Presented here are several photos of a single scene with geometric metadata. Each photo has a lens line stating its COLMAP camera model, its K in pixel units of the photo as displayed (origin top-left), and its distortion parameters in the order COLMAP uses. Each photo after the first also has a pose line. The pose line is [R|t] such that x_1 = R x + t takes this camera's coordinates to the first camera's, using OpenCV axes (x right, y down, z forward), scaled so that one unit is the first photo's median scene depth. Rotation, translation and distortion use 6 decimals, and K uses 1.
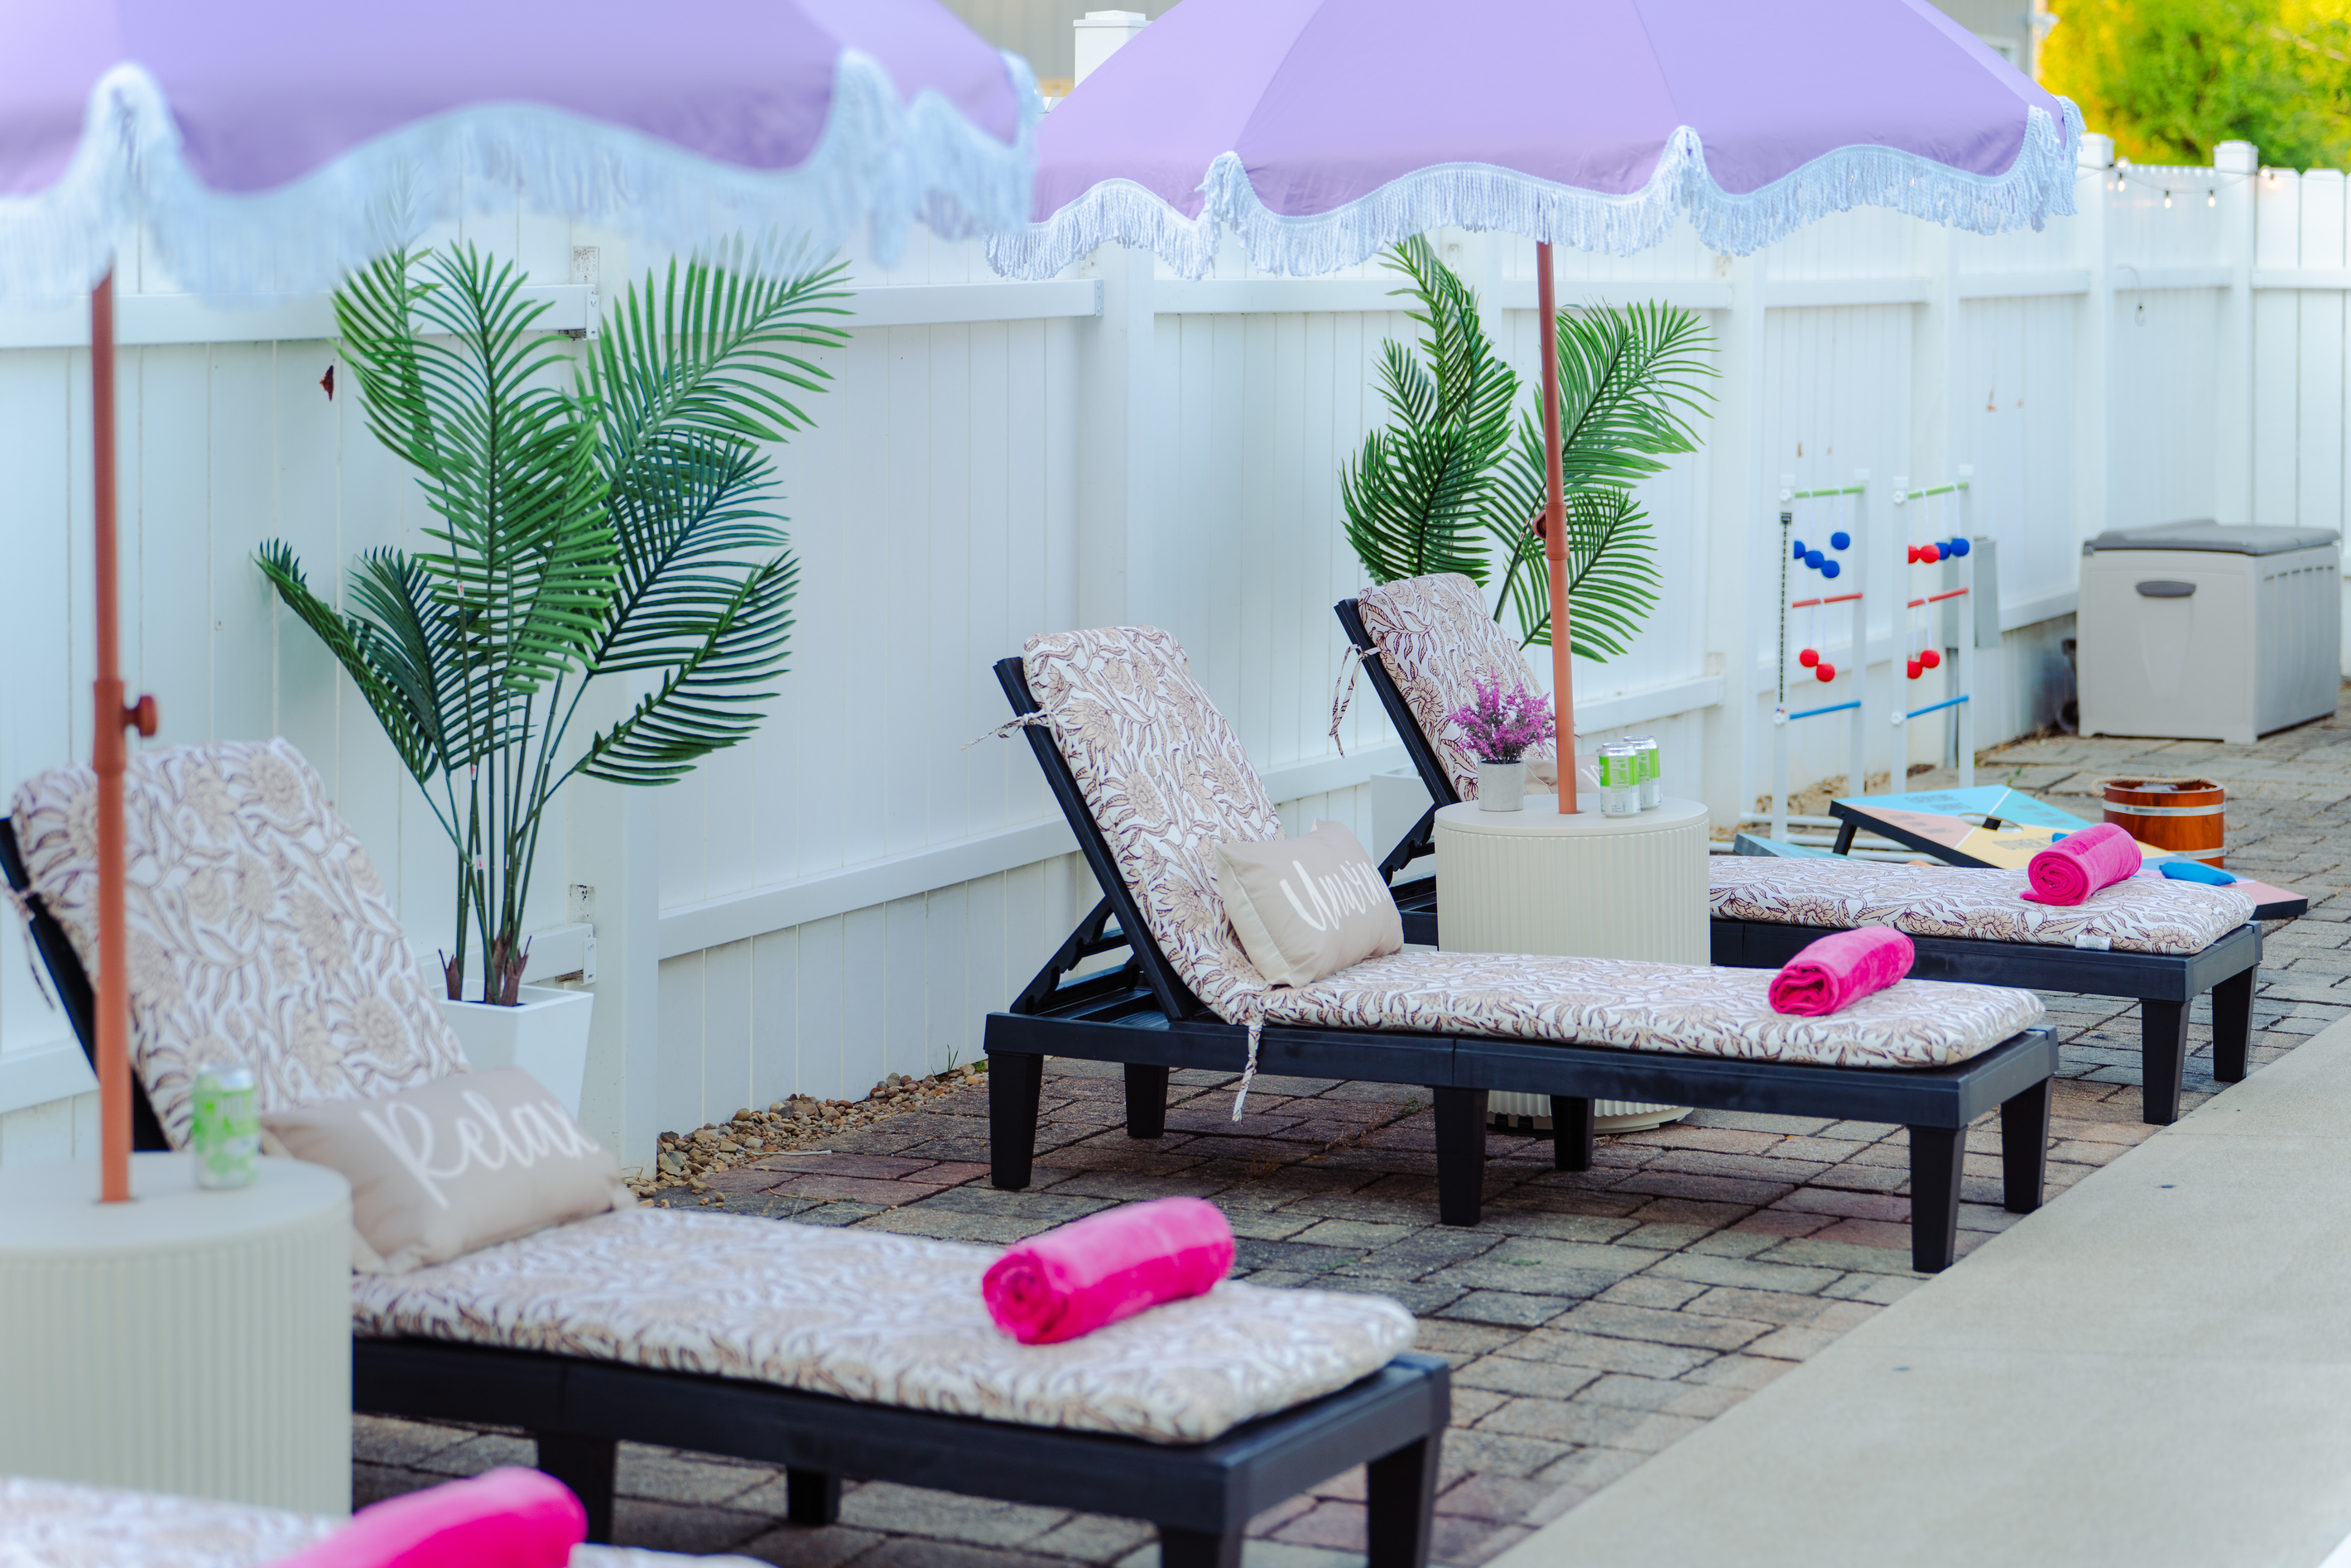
lens RADIAL K [[5122.2, 0, 1175.5], [0, 5122.2, 784.0], [0, 0, 1]] dist [-0.014048, 0.456824]
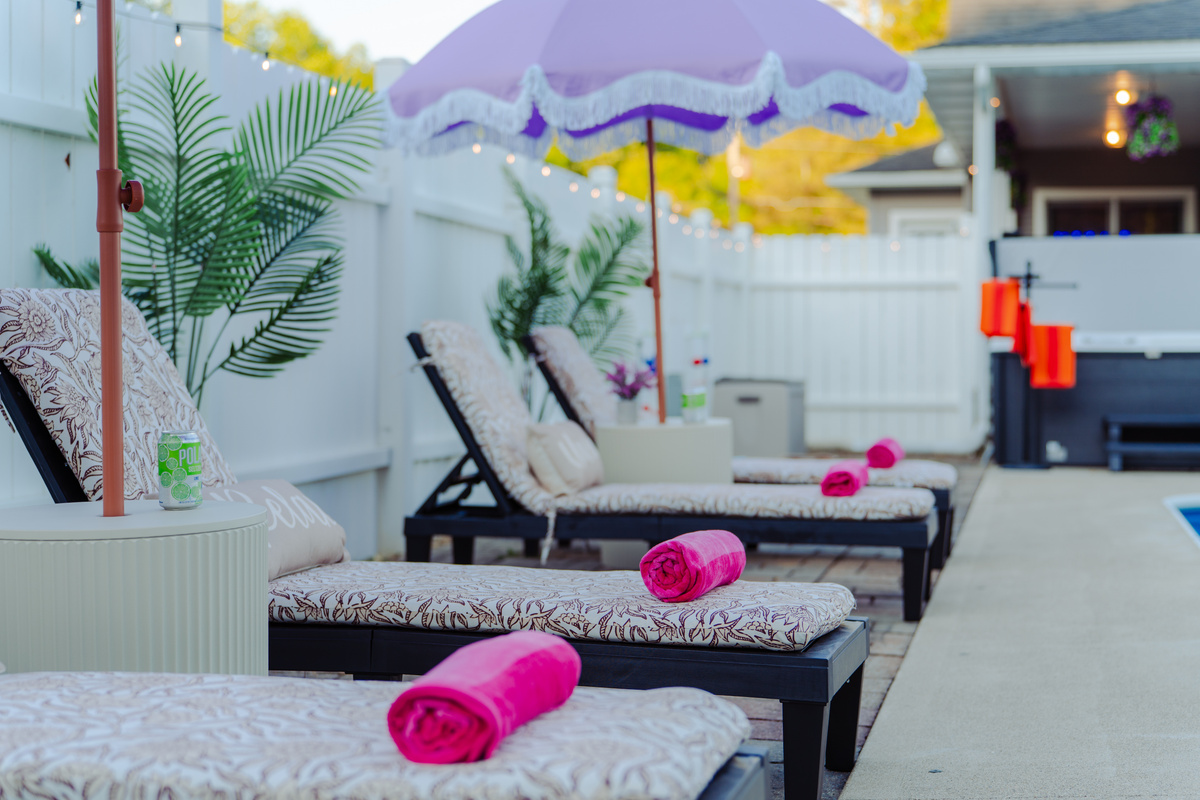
lens RADIAL K [[1952.7, 0, 601.9], [0, 1952.7, 500.8], [0, 0, 1]] dist [0.021822, -0.073401]
pose [[0.974122, -0.015541, 0.225490, -0.140102], [0.024052, 0.999096, -0.035046, 0.071854], [-0.224741, 0.039562, 0.973615, 0.286404]]
